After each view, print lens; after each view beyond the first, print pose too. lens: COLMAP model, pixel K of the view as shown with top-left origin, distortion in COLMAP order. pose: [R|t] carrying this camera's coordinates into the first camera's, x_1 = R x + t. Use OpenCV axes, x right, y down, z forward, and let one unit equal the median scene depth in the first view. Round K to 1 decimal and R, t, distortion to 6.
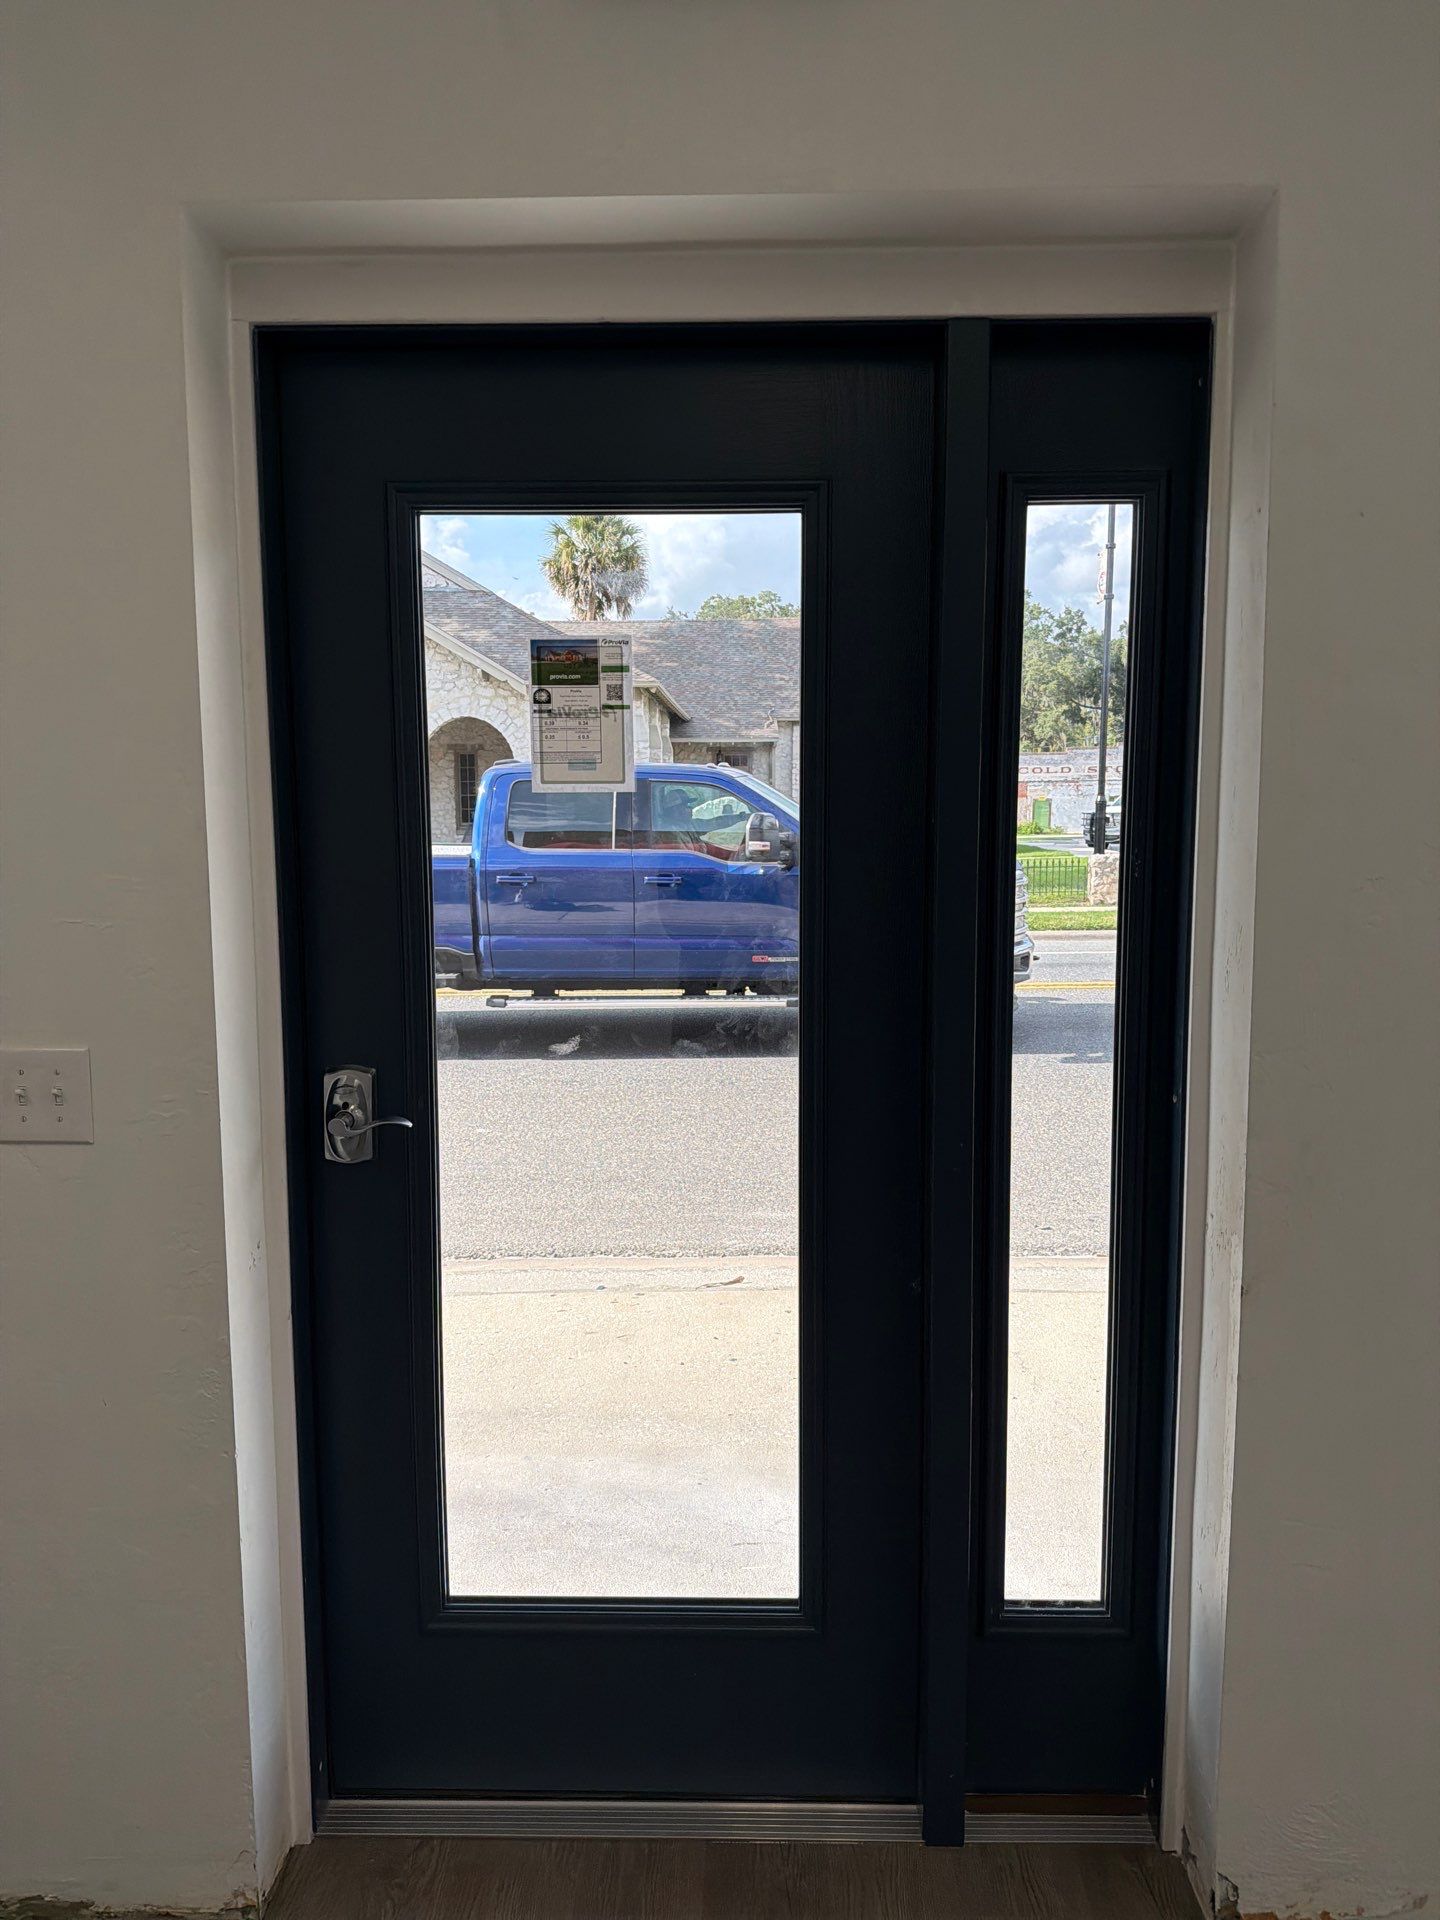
lens RADIAL K [[1338.1, 0, 720.2], [0, 1338.1, 964.5], [0, 0, 1]] dist [0.083022, -0.021300]
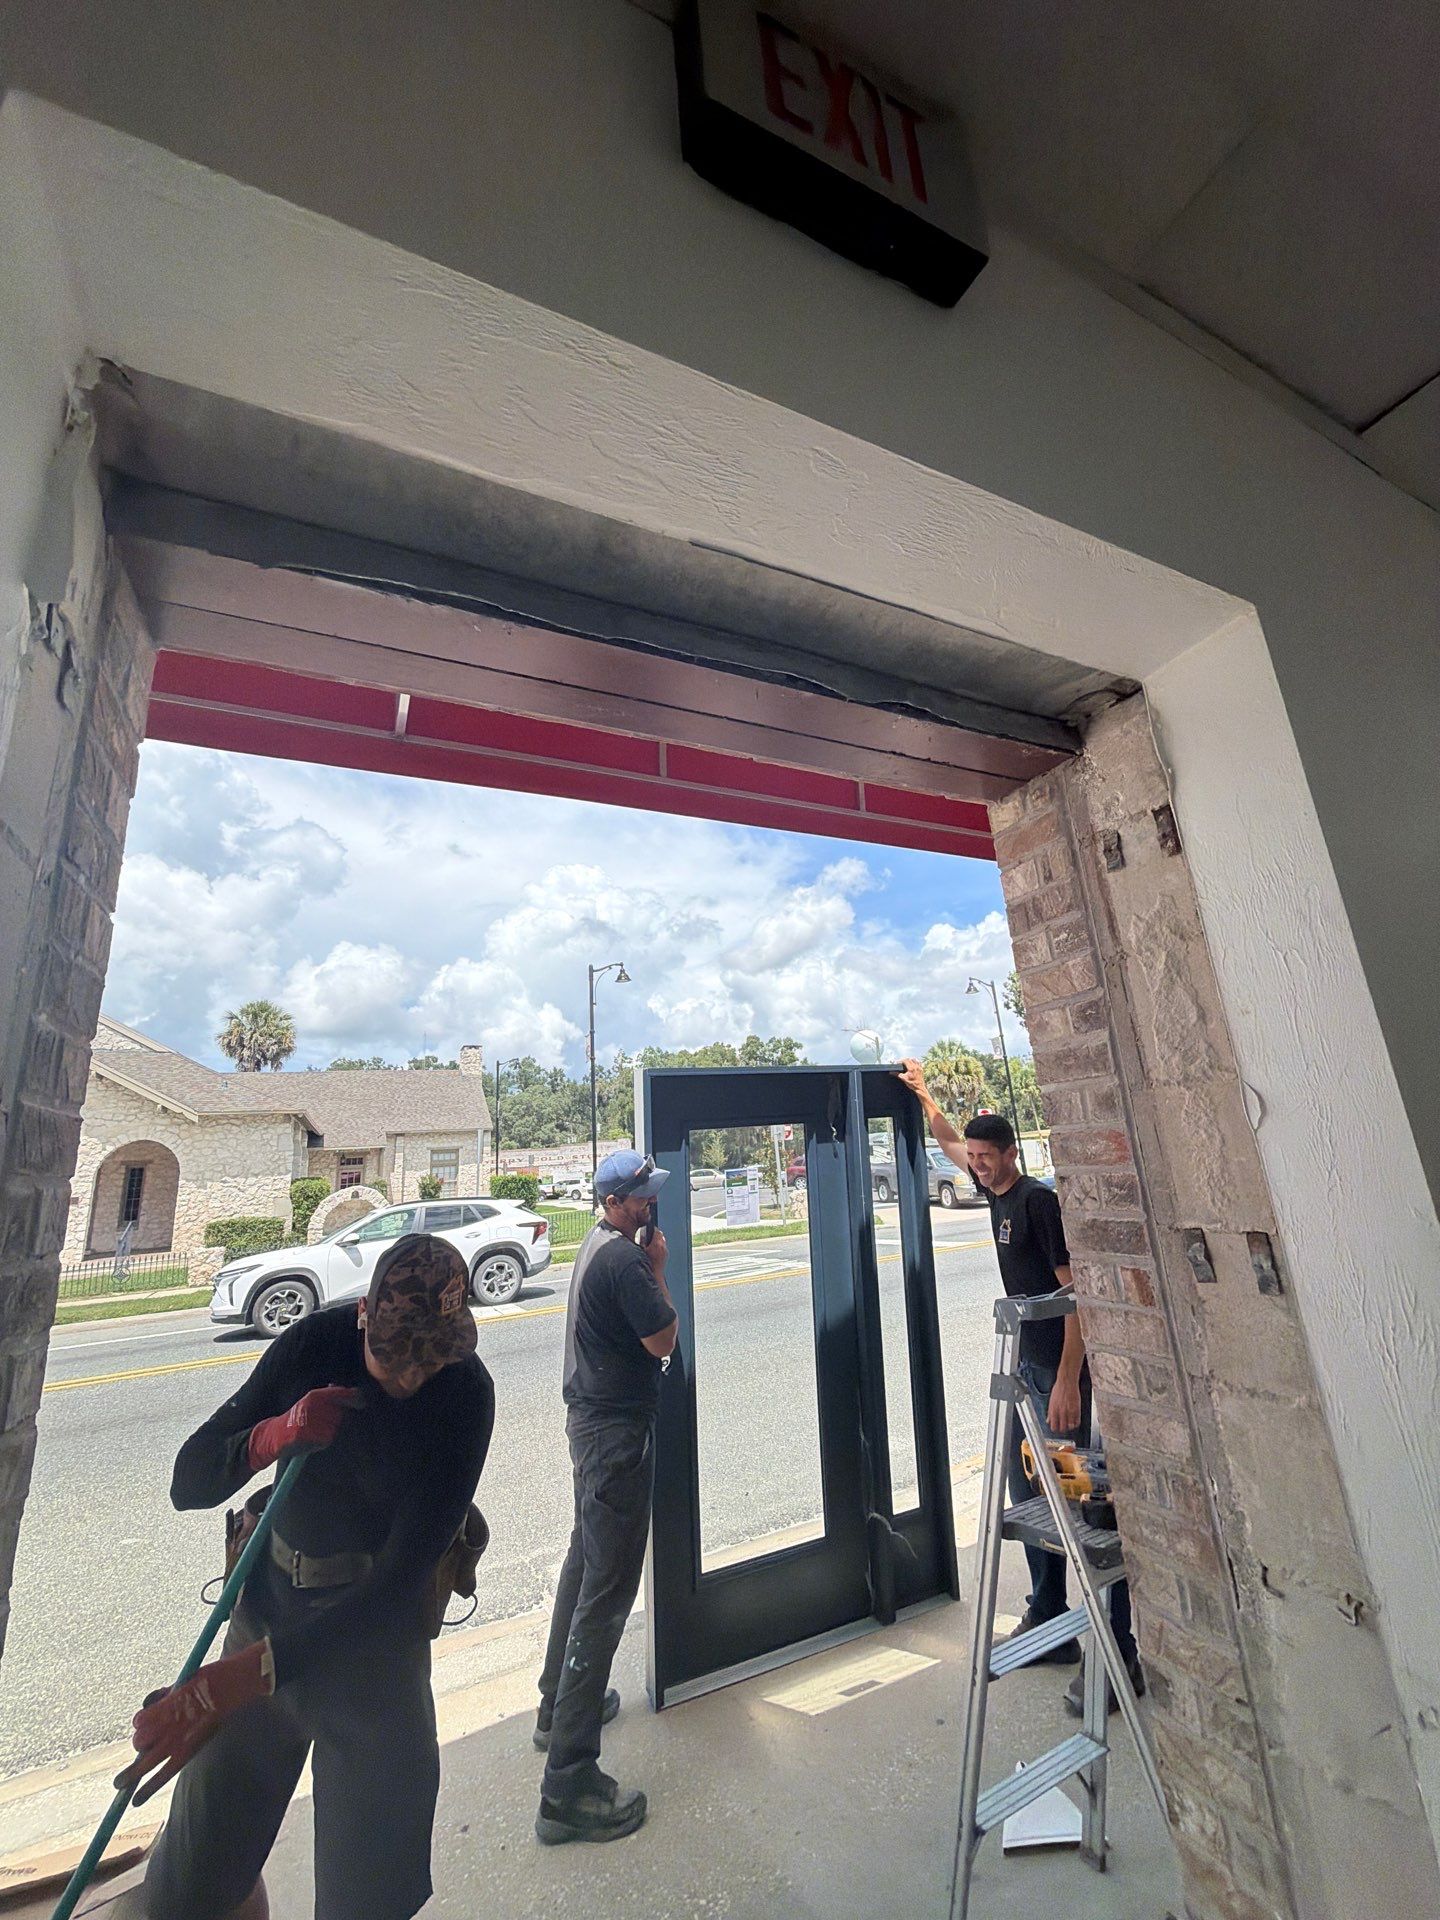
lens RADIAL K [[763.7, 0, 709.3], [0, 763.7, 952.5], [0, 0, 1]] dist [-0.004513, 0.001098]
pose [[0.900085, 0.062388, 0.431224, -0.209771], [0.114954, 0.920628, -0.373135, -0.060196], [-0.420276, 0.385425, 0.821472, 0.676933]]
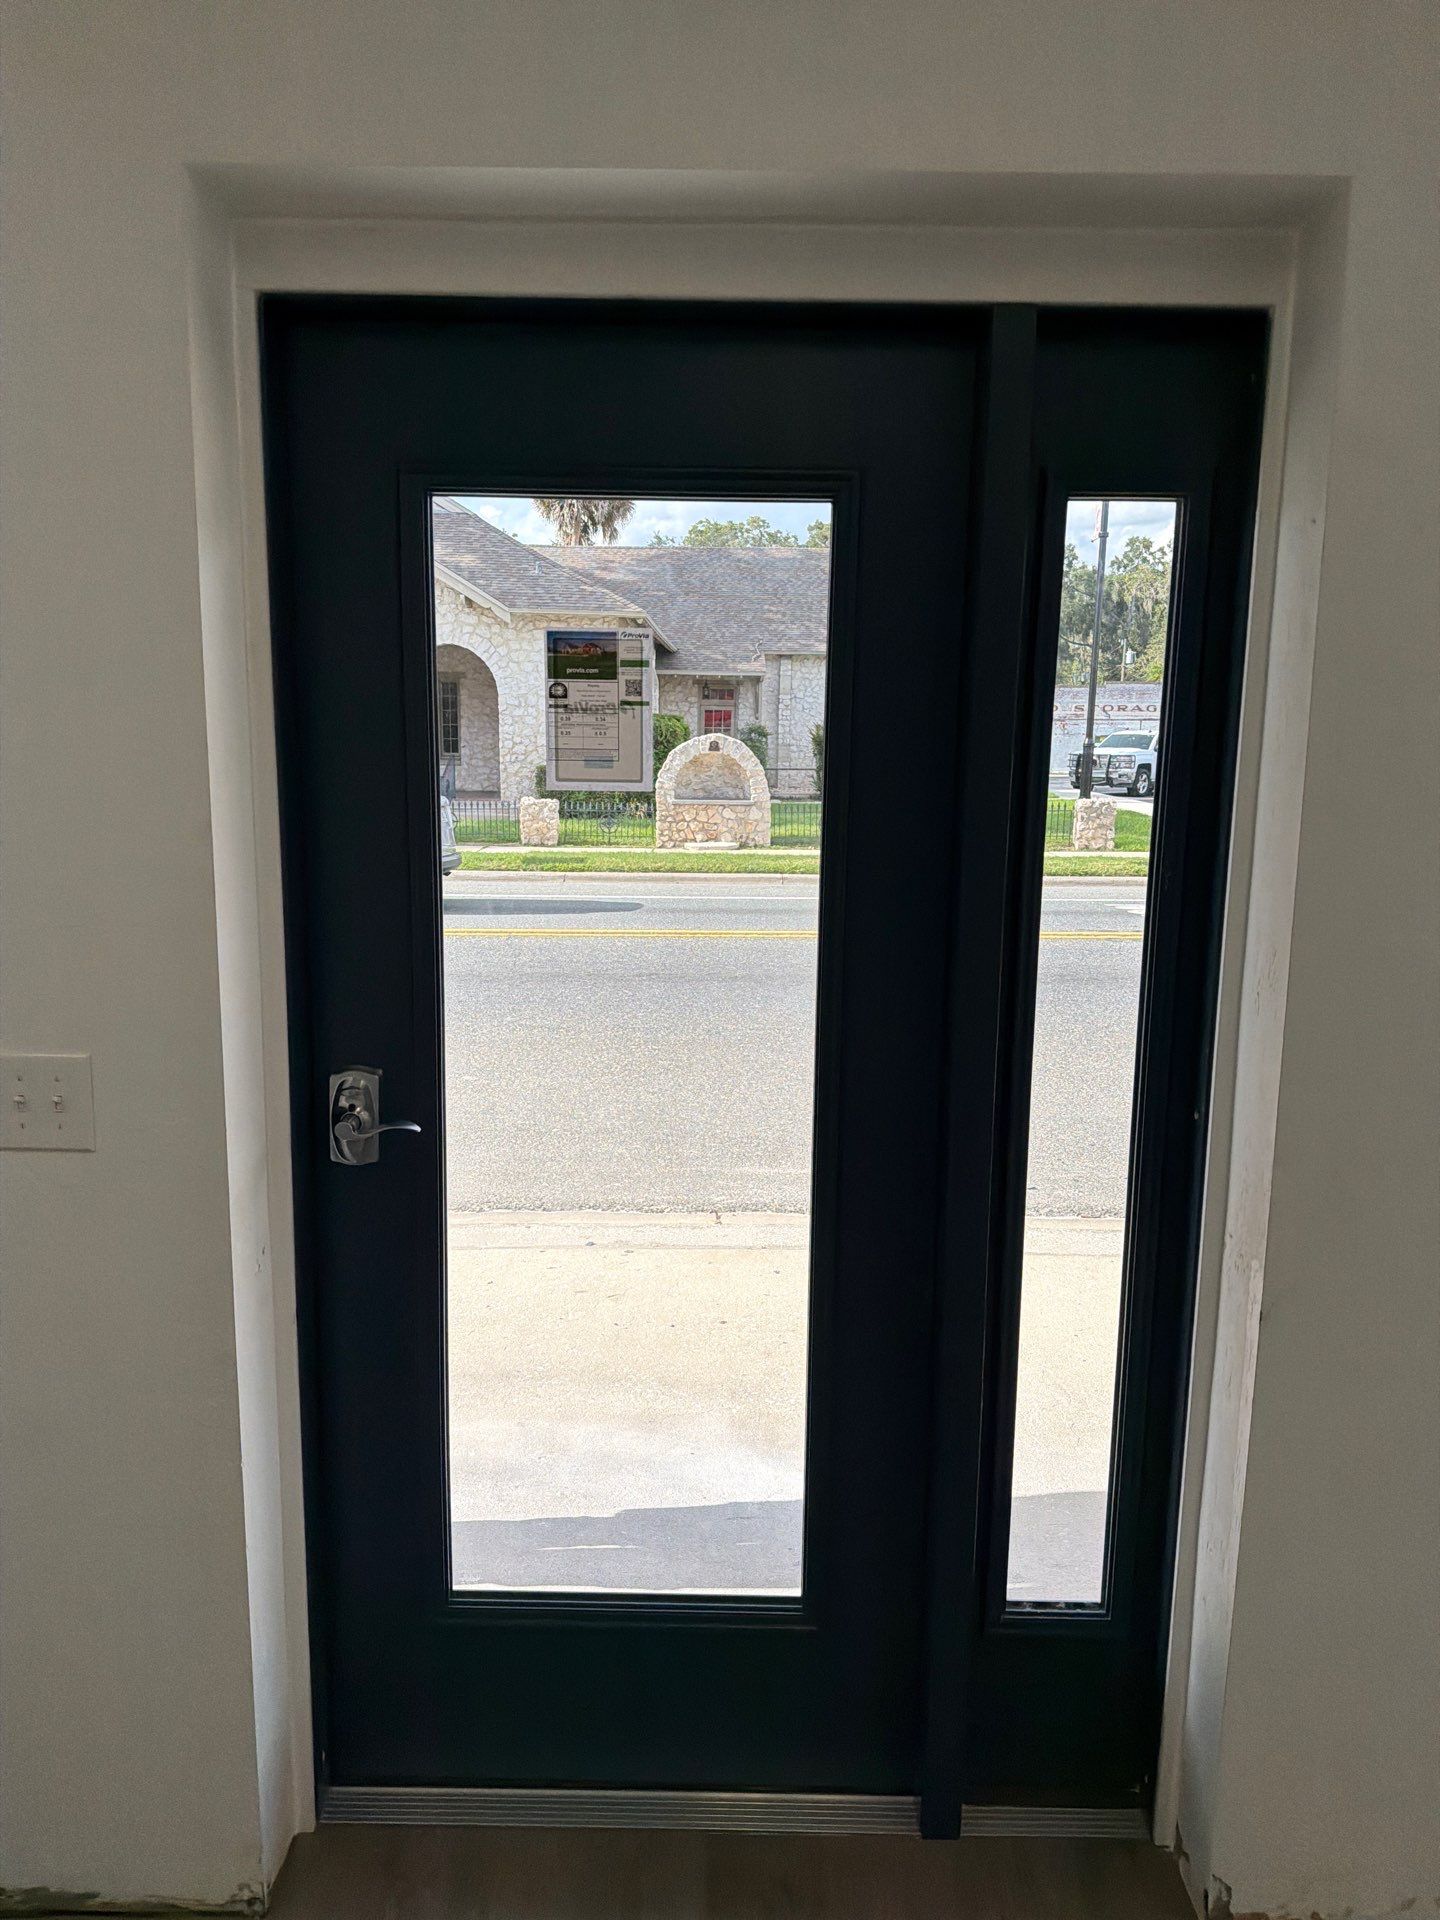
lens RADIAL K [[1338.1, 0, 722.6], [0, 1338.1, 969.6], [0, 0, 1]] dist [0.083022, -0.021300]
pose [[0.999705, 0.017092, 0.017272, -0.025774], [-0.018003, 0.998375, 0.054069, -0.049758], [-0.016320, -0.054364, 0.998388, 0.023257]]
